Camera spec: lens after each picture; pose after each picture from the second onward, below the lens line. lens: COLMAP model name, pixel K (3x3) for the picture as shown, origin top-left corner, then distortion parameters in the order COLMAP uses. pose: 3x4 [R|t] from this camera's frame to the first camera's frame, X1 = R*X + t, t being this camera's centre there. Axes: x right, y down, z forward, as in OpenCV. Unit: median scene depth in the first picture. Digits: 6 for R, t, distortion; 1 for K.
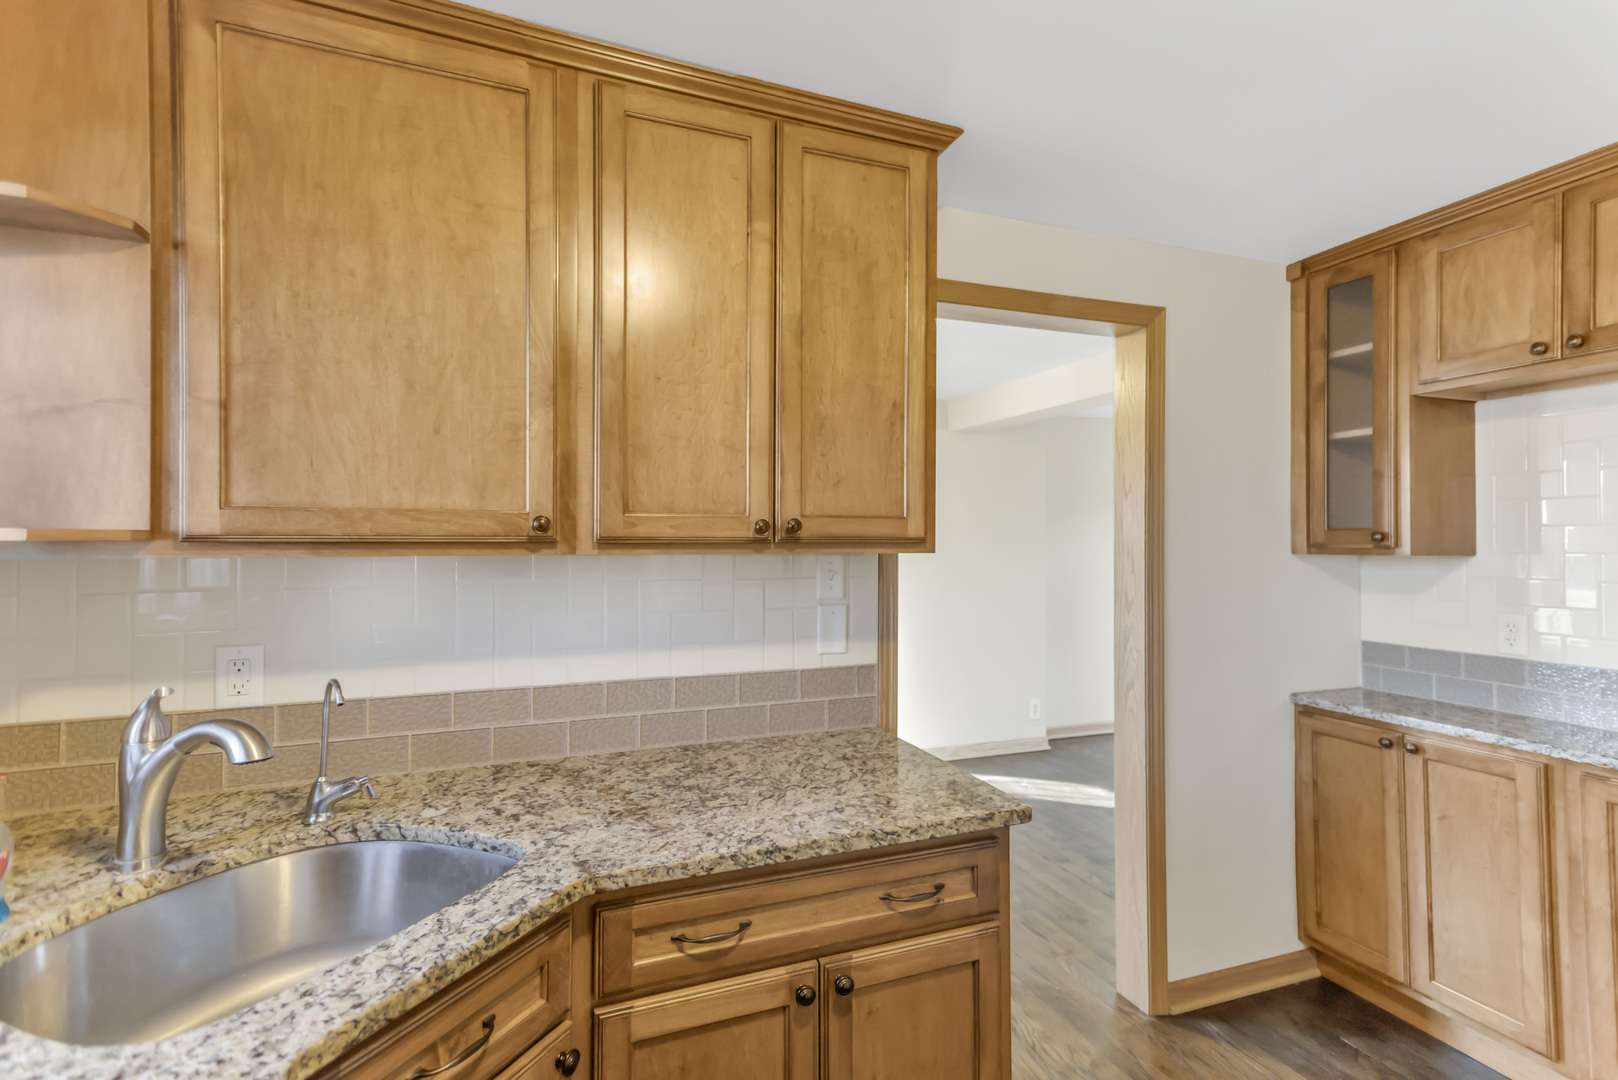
lens RADIAL K [[778.6, 0, 813.7], [0, 778.6, 540.5], [0, 0, 1]] dist [0.015283, 0.001741]
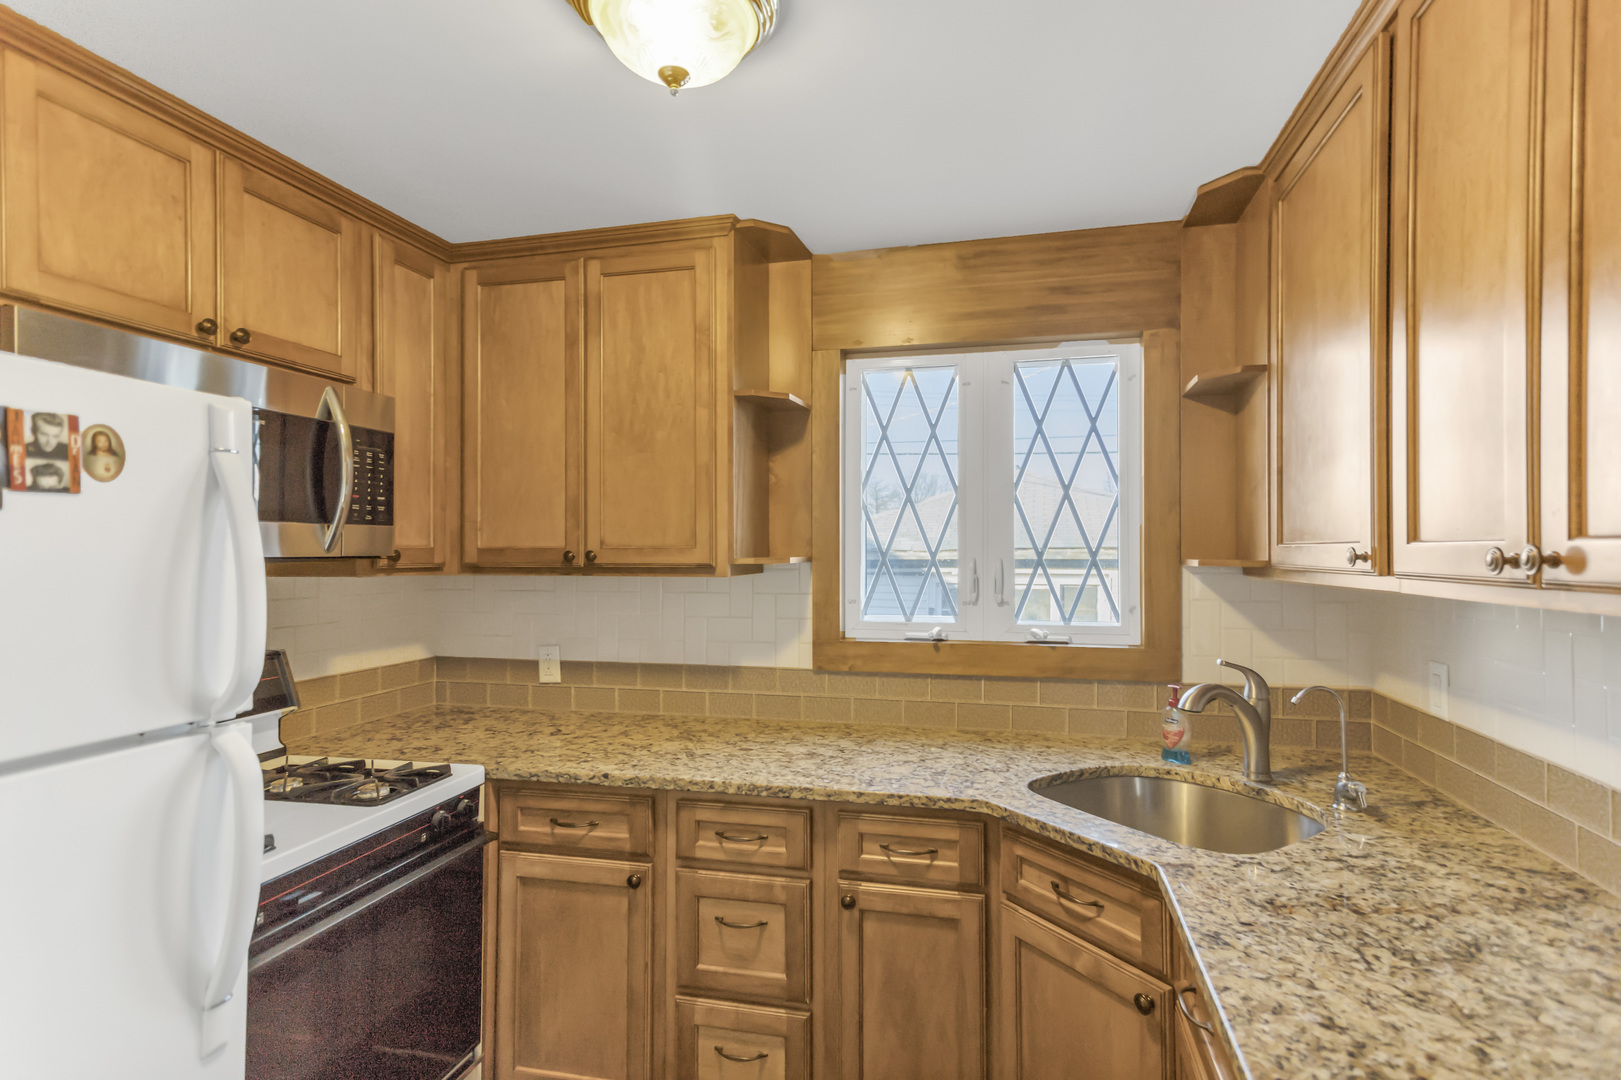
lens RADIAL K [[780.1, 0, 825.8], [0, 780.1, 546.6], [0, 0, 1]] dist [0.015283, 0.001741]
pose [[-0.573924, -0.002862, -0.818904, 0.777723], [0.003547, 0.999976, -0.005981, -0.033711], [0.818901, -0.006337, -0.573900, 1.030149]]
